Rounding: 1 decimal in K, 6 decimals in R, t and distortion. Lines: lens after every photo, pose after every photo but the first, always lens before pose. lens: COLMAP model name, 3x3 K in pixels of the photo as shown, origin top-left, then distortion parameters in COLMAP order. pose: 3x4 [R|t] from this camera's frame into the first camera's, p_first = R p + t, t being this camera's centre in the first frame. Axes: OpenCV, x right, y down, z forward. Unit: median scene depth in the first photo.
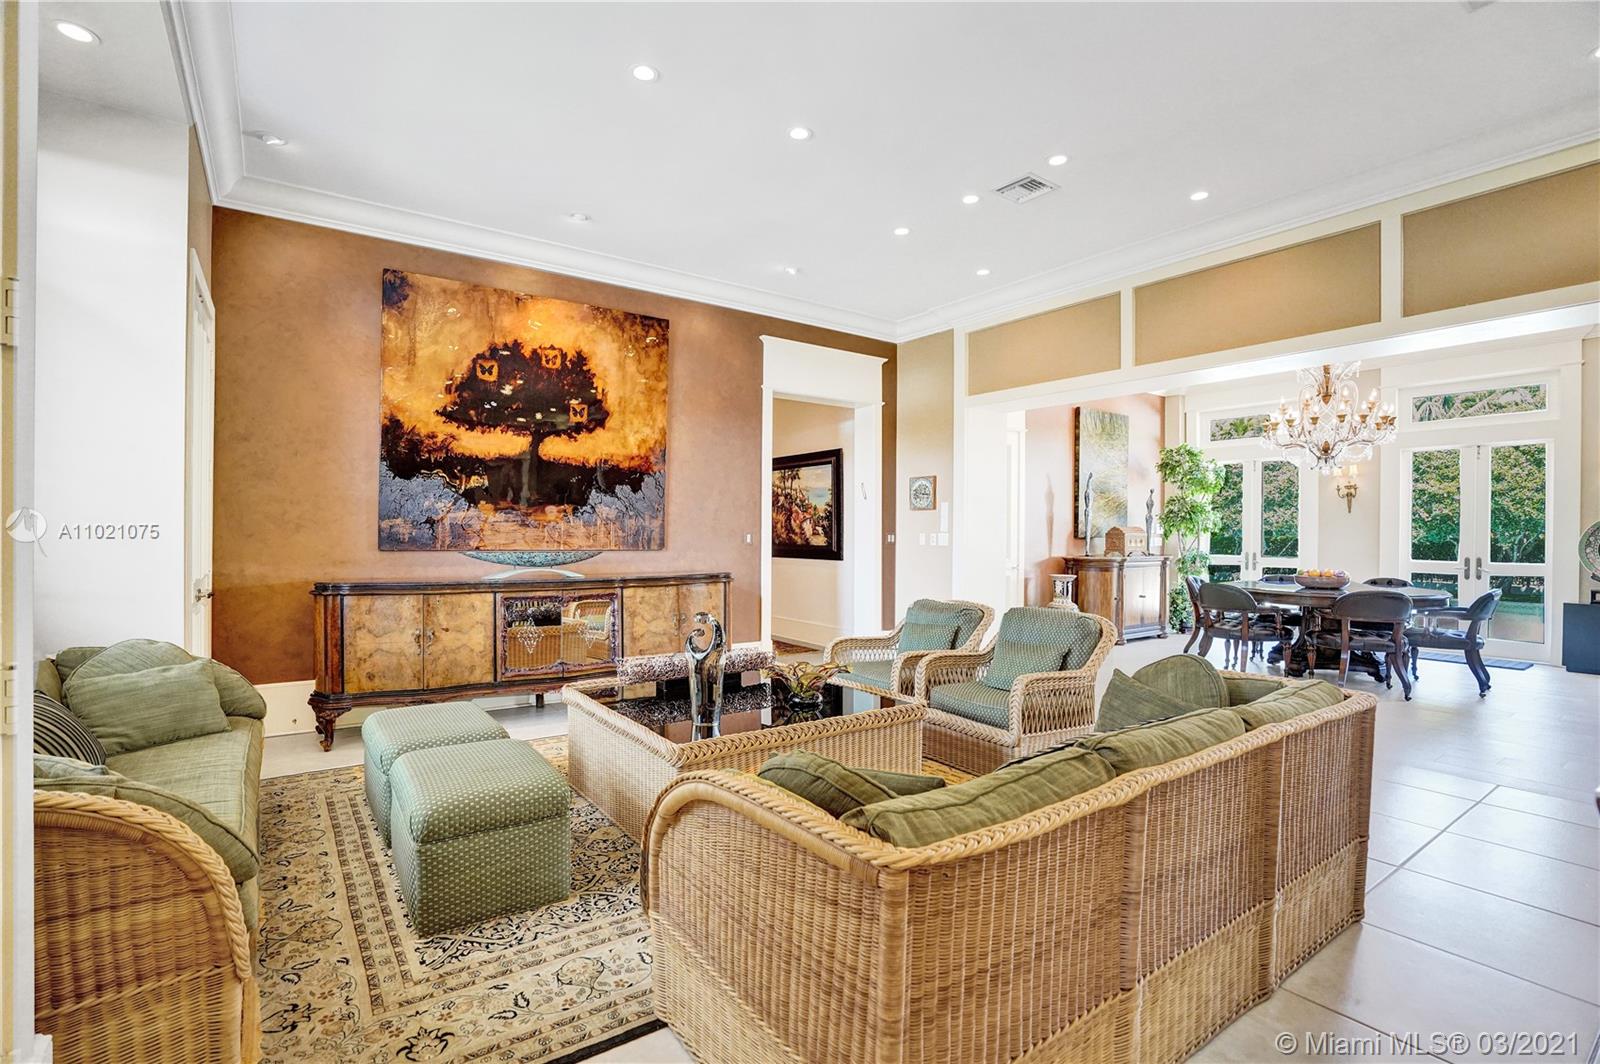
lens RADIAL K [[732.5, 0, 791.3], [0, 732.5, 528.4], [0, 0, 1]] dist [-0.015624, 0.001998]
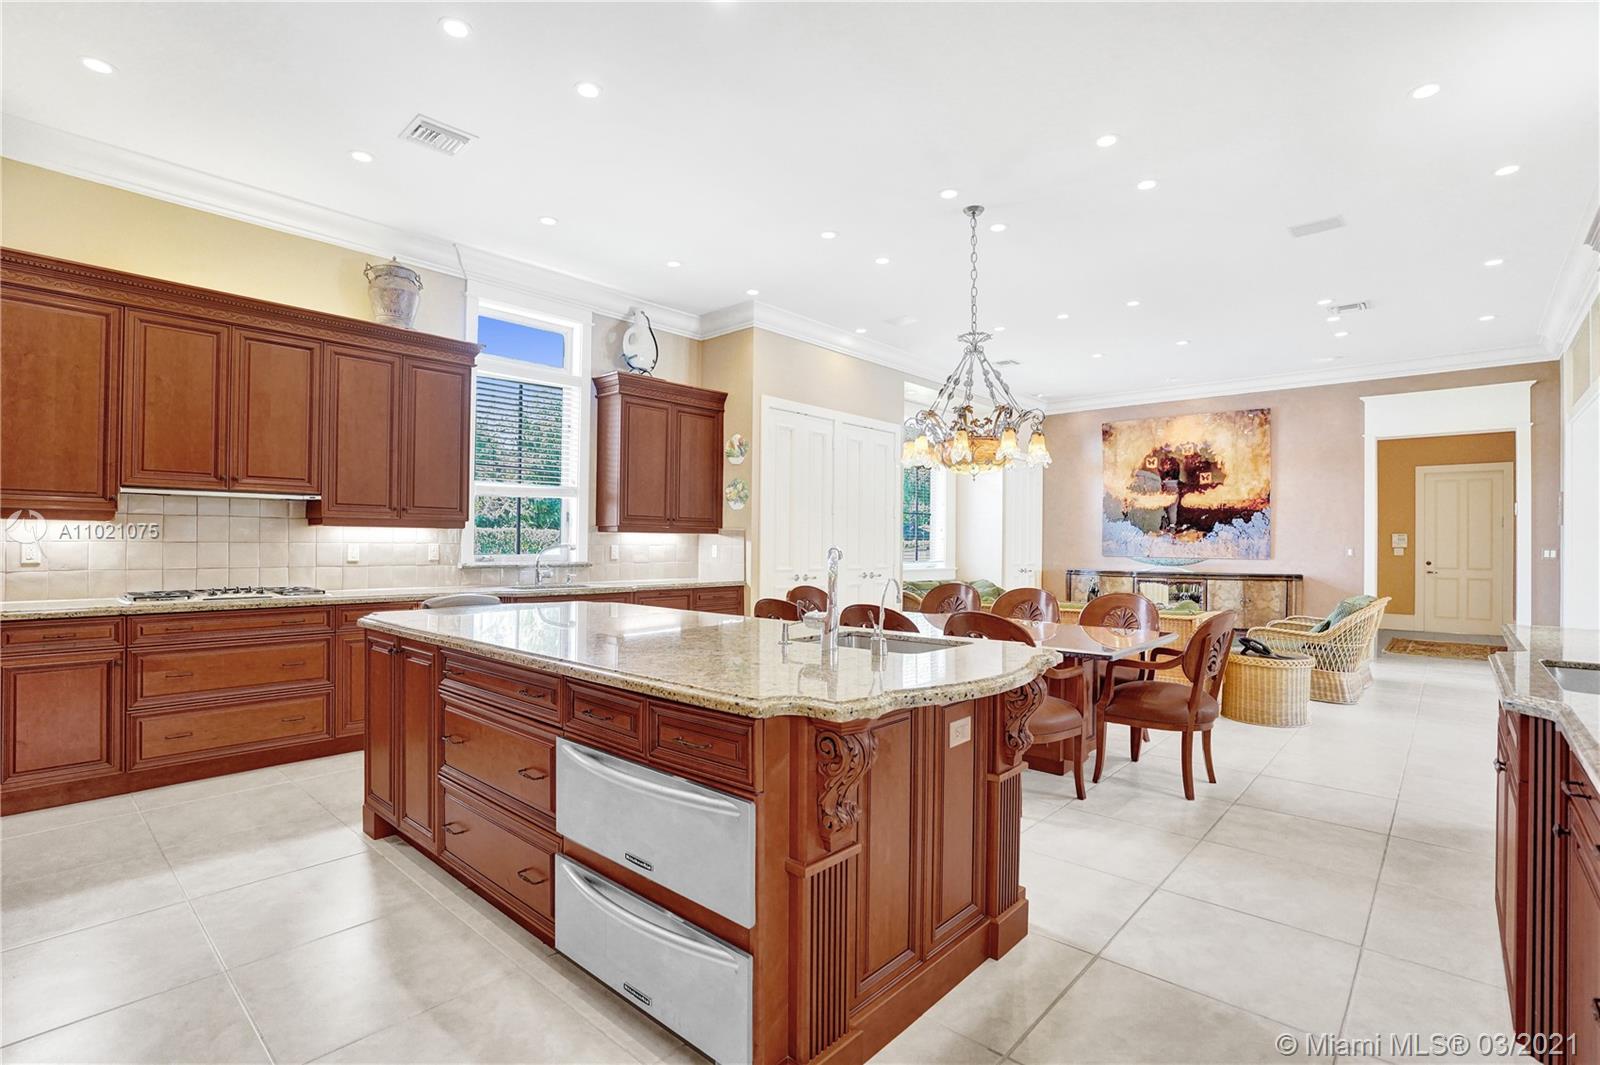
lens RADIAL K [[732.5, 0, 793.0], [0, 732.5, 539.3], [0, 0, 1]] dist [-0.015624, 0.001998]
pose [[0.237518, -0.014391, -0.971277, 1.131277], [-0.003055, 0.999874, -0.015562, 0.014831], [0.971378, 0.006664, 0.237444, -0.339116]]
